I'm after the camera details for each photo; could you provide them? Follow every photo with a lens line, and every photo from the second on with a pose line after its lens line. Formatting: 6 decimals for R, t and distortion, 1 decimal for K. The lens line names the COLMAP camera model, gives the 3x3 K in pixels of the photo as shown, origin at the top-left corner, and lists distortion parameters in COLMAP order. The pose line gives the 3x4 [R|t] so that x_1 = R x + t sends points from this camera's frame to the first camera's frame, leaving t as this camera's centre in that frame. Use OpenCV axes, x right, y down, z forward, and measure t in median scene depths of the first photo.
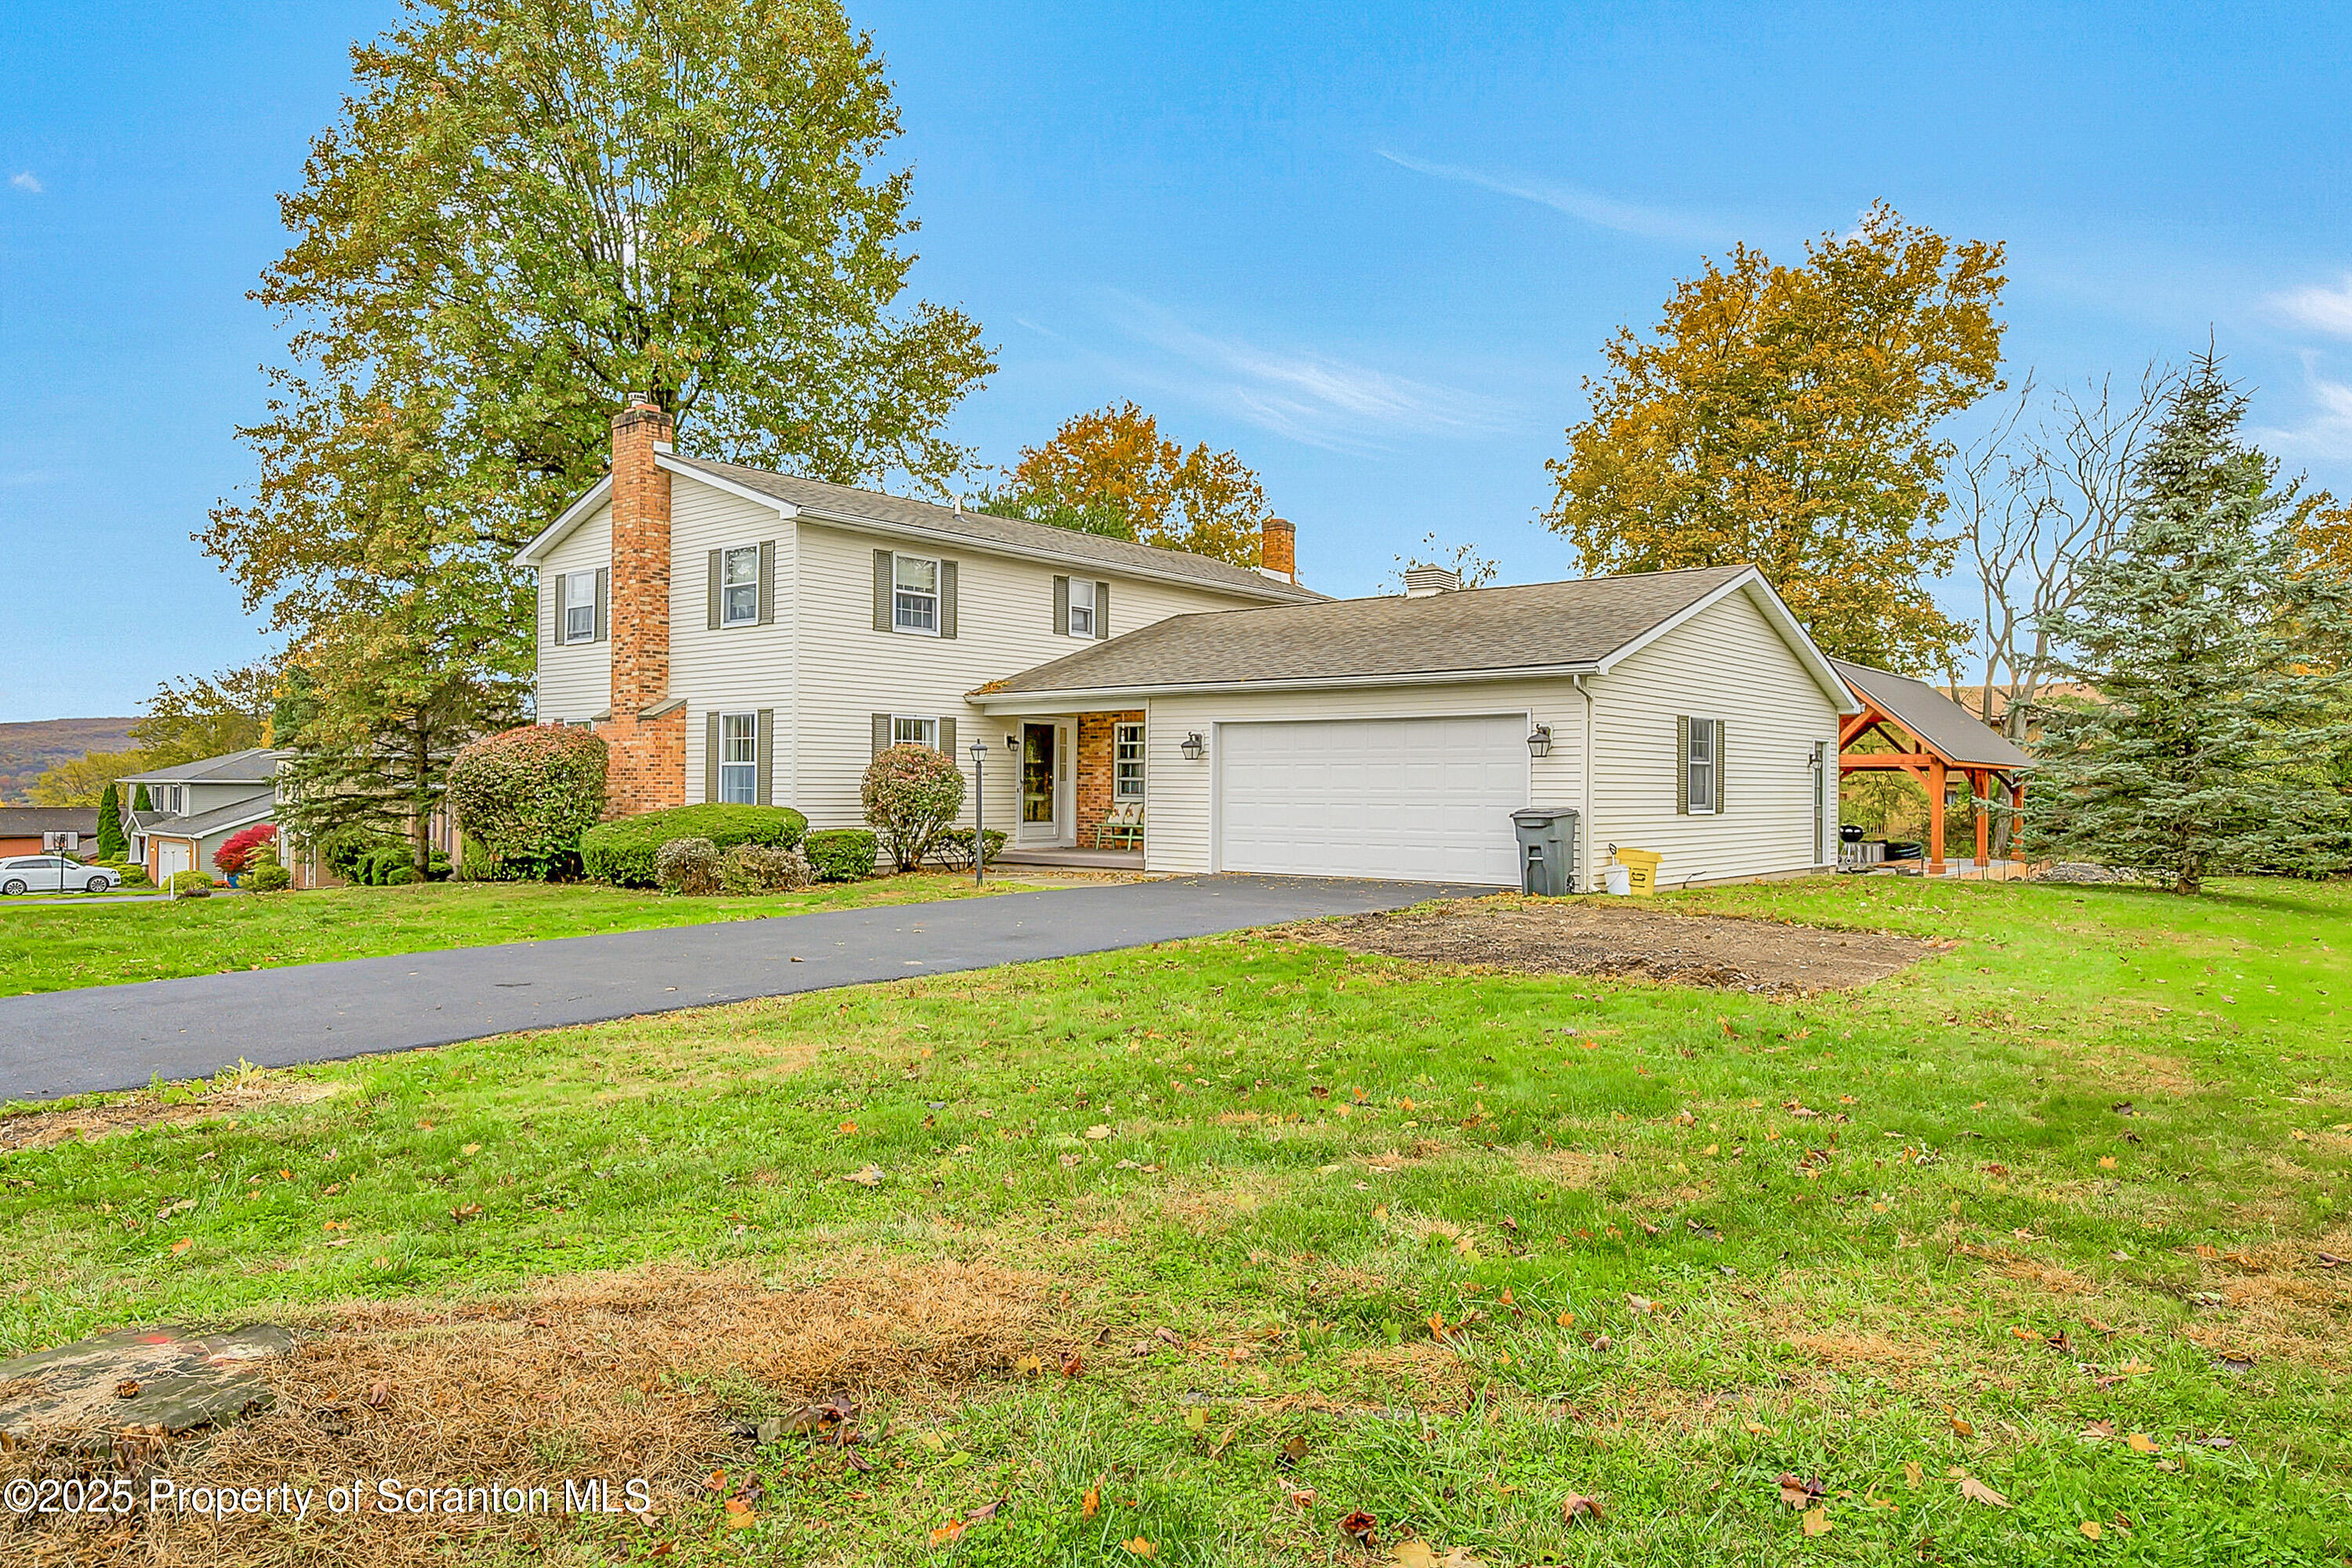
lens RADIAL K [[943.6, 0, 1183.3], [0, 943.6, 782.5], [0, 0, 1]] dist [-0.002590, -0.000200]
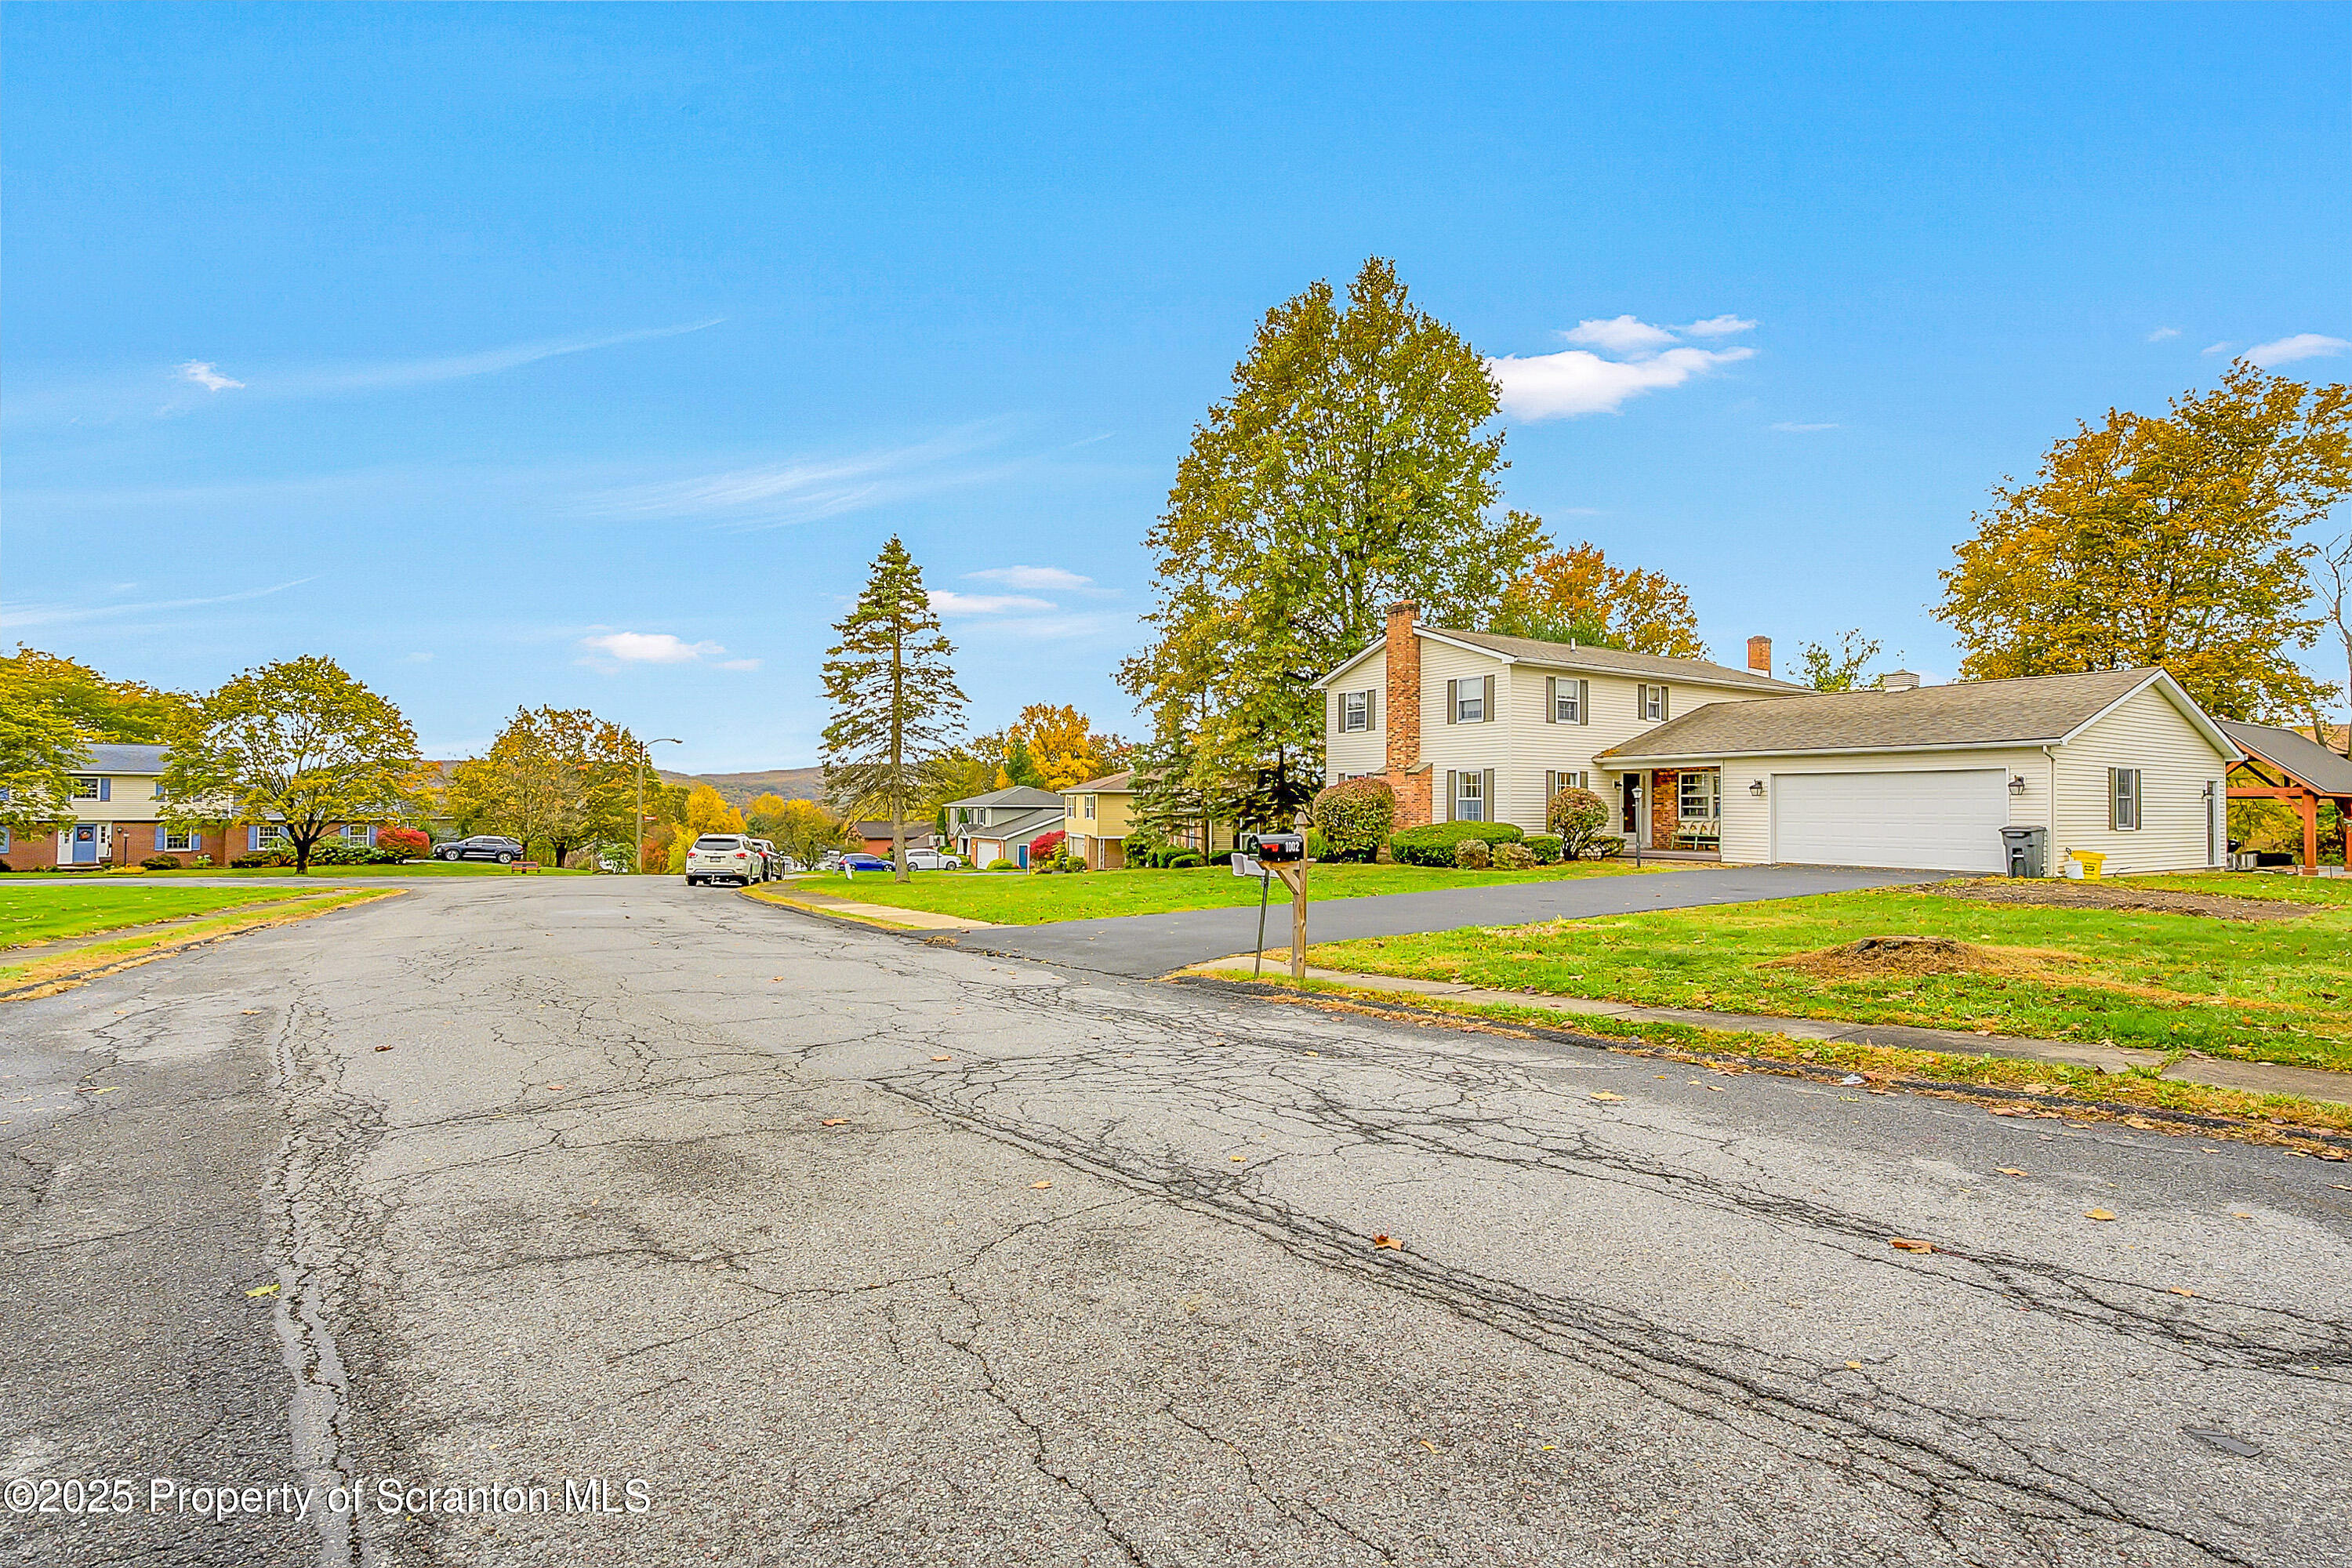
lens RADIAL K [[872.7, 0, 1176.0], [0, 872.7, 784.0], [0, 0, 1]] dist [0.002325, 0.000010]
pose [[0.976106, -0.005788, -0.217219, -0.604051], [0.001982, 0.999841, -0.017732, -0.018186], [0.217287, 0.016878, 0.975962, -0.683019]]
